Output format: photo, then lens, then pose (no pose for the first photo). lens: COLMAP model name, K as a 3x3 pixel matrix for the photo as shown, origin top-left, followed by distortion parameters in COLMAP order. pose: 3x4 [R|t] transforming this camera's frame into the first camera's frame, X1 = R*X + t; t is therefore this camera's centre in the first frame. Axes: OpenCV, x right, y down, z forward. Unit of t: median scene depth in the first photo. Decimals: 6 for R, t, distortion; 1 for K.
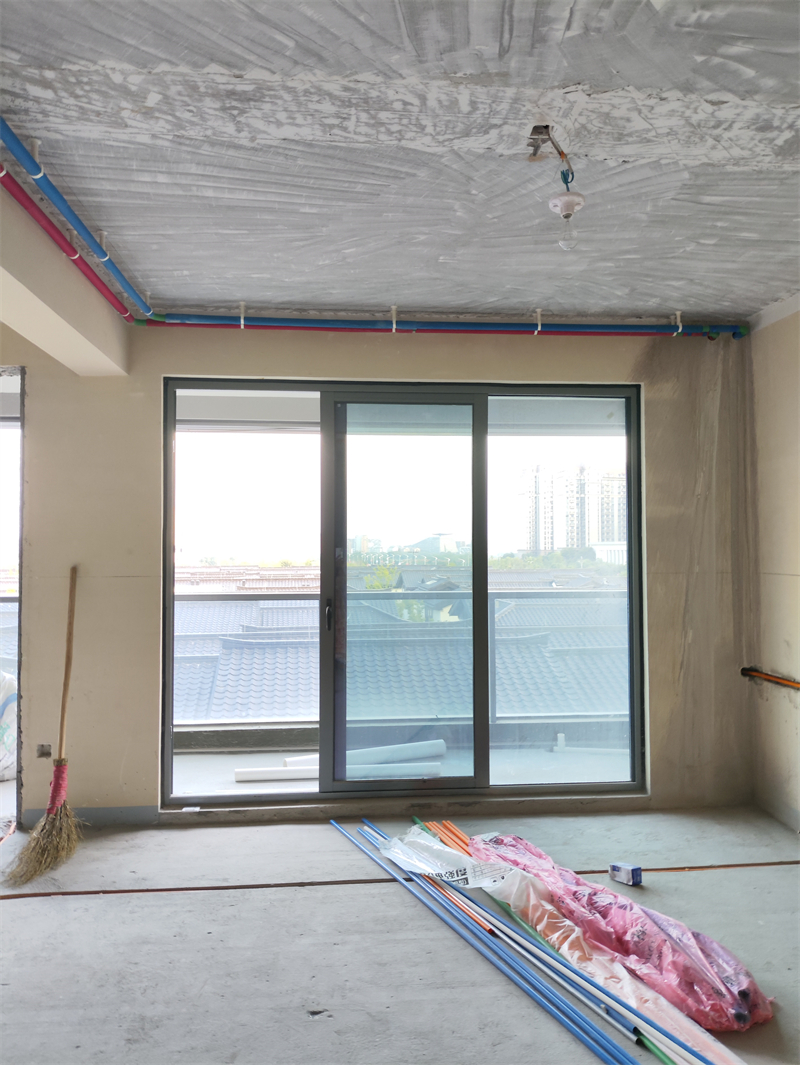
lens RADIAL K [[786.5, 0, 409.8], [0, 786.5, 530.7], [0, 0, 1]] dist [0.028593, -0.035244]
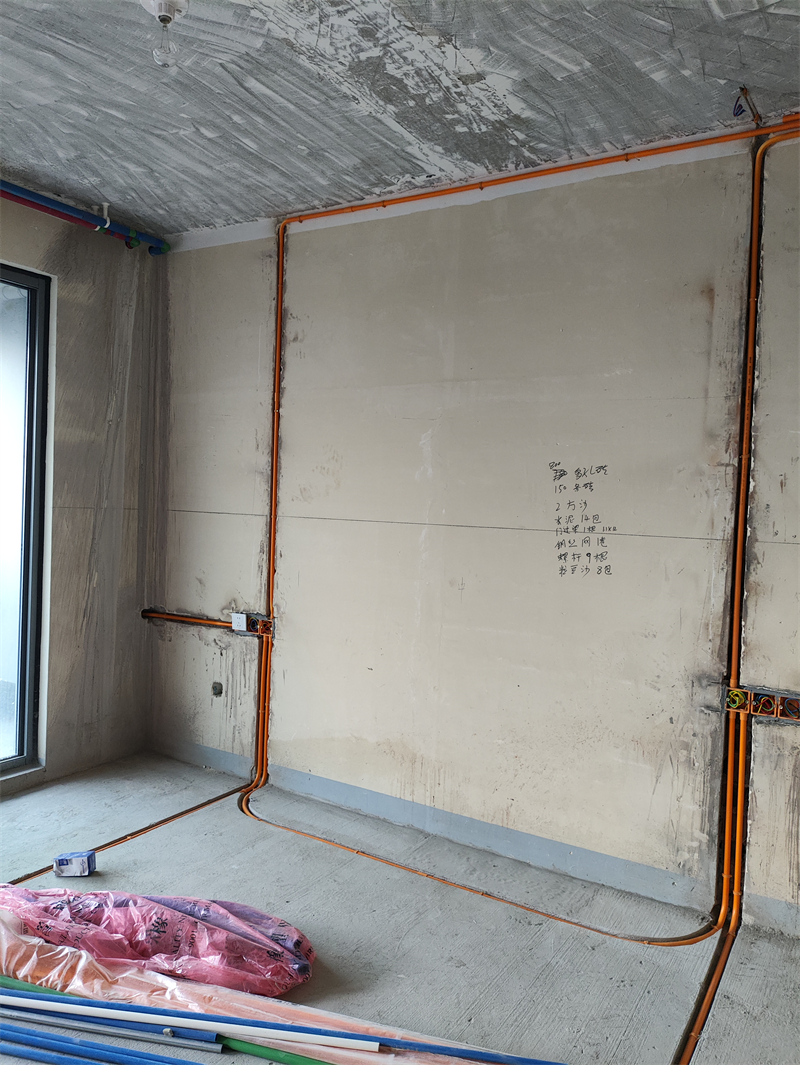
lens RADIAL K [[784.3, 0, 400.0], [0, 784.3, 532.5], [0, 0, 1]] dist [0.036358, -0.057456]
pose [[0.596805, -0.000487, 0.802386, -0.231347], [-0.062477, 0.996936, 0.047075, 0.027499], [-0.799950, -0.078226, 0.594946, 0.309610]]
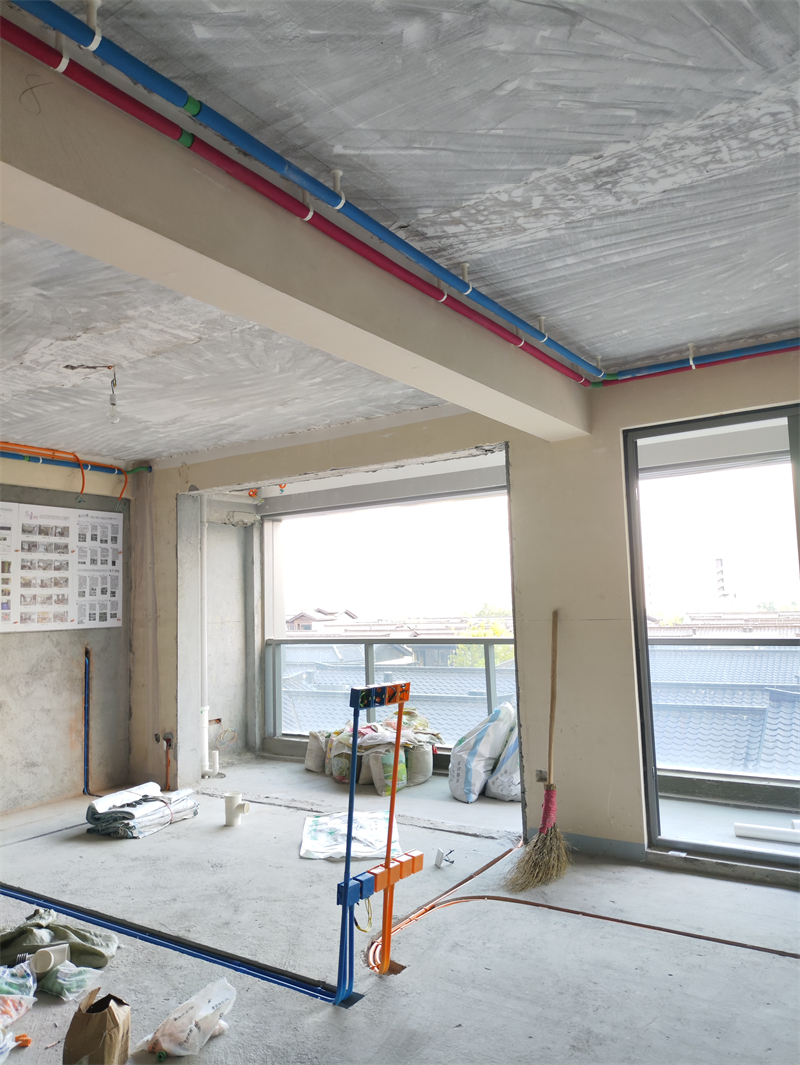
lens RADIAL K [[789.9, 0, 399.4], [0, 789.9, 536.6], [0, 0, 1]] dist [0.007875, -0.008105]
pose [[0.773755, -0.077645, -0.628709, 0.162829], [0.044873, 0.996685, -0.067864, 0.007913], [0.631894, 0.024298, 0.774674, -0.007299]]
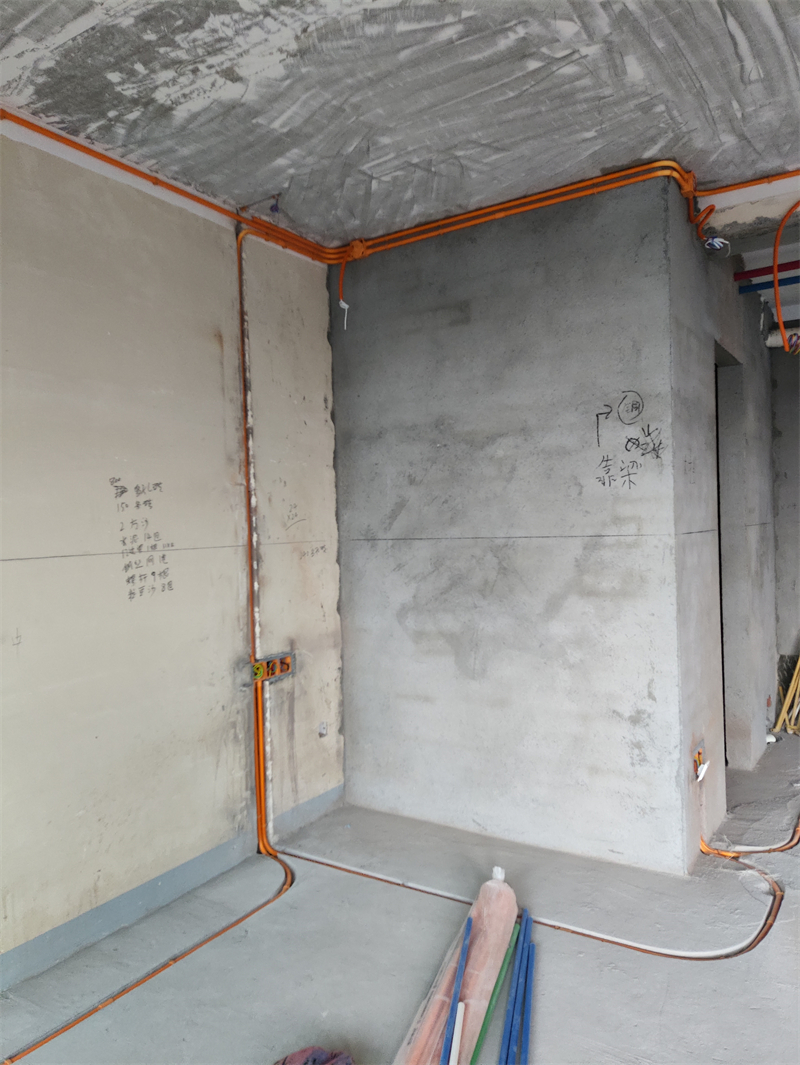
lens RADIAL K [[777.8, 0, 403.8], [0, 777.8, 536.7], [0, 0, 1]] dist [0.045979, -0.061112]
pose [[-0.791012, 0.016479, 0.611579, -0.123466], [0.018521, 0.999824, -0.002986, 0.051741], [-0.611520, 0.008966, -0.791178, 1.335192]]
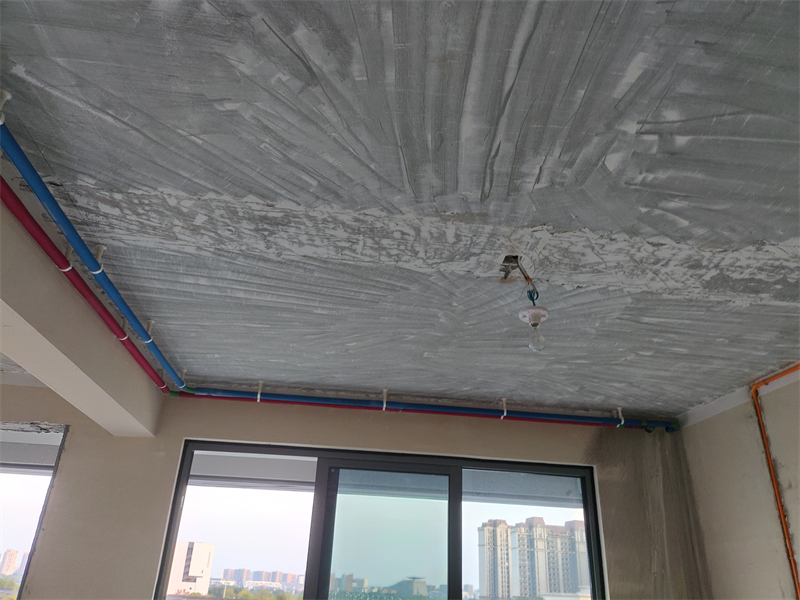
lens RADIAL K [[591.2, 0, 396.7], [0, 591.2, 302.5], [0, 0, 1]] dist [0.069288, -0.110586]
pose [[0.998723, 0.049945, -0.007551, -0.002870], [-0.048623, 0.910047, -0.411643, -0.045779], [-0.013687, 0.411485, 0.911314, 0.155993]]
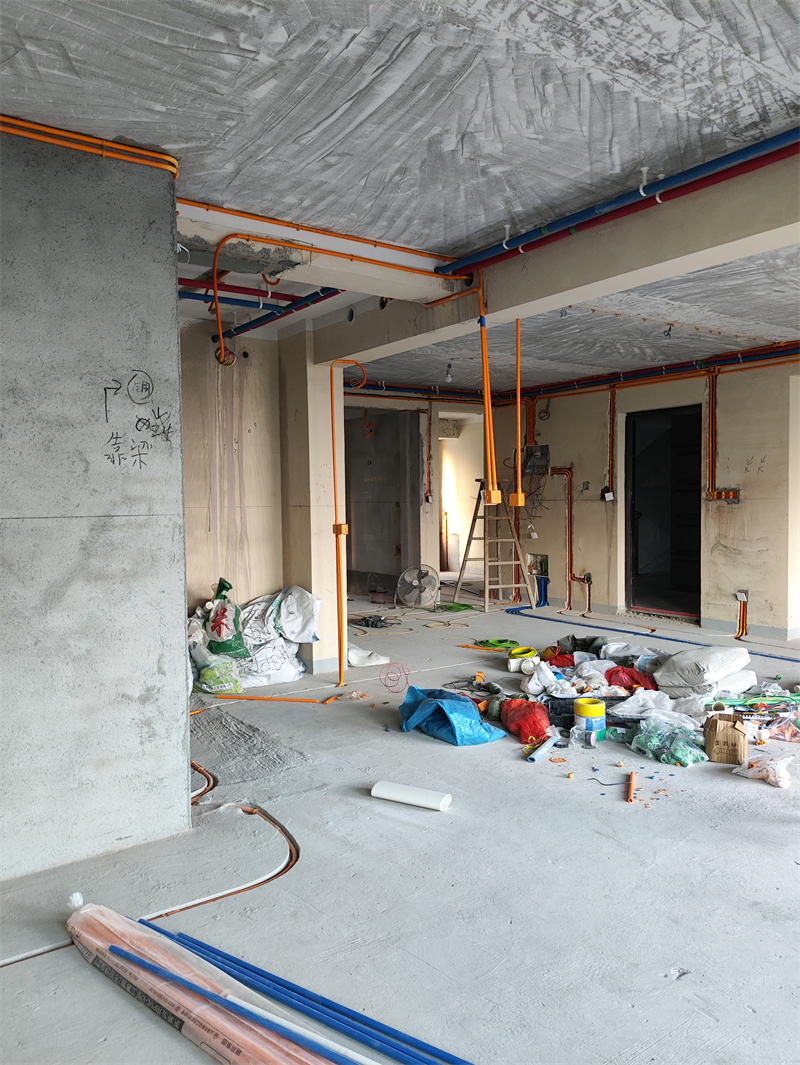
lens RADIAL K [[777.8, 0, 403.8], [0, 777.8, 536.7], [0, 0, 1]] dist [0.045979, -0.061112]
pose [[-0.865792, 0.039260, -0.498862, 0.515253], [0.027863, 0.999153, 0.030274, 0.059608], [0.499628, 0.012311, -0.866152, 1.409838]]
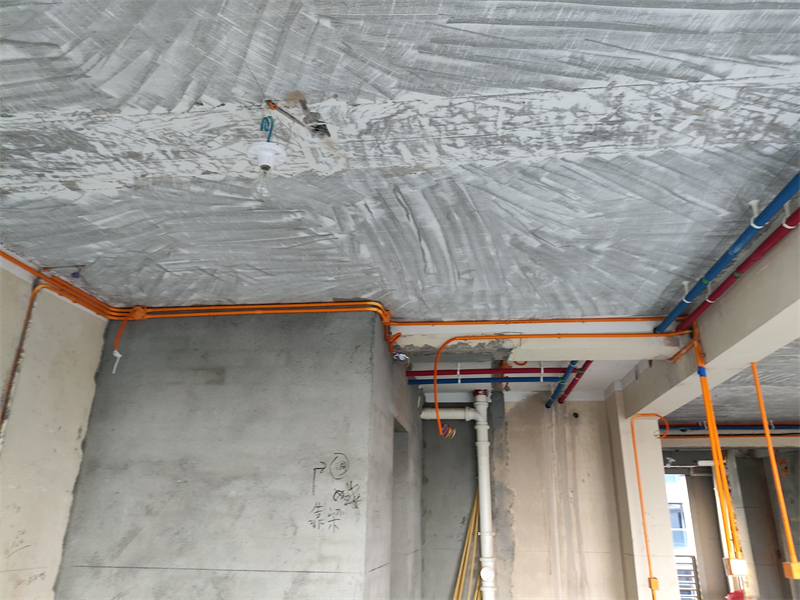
lens RADIAL K [[584.2, 0, 410.1], [0, 584.2, 299.5], [0, 0, 1]] dist [0.045979, -0.061112]
pose [[-0.977429, 0.064229, 0.201265, -0.079850], [-0.015850, 0.927687, -0.373023, -0.007657], [-0.210670, -0.367793, -0.905730, 1.355422]]
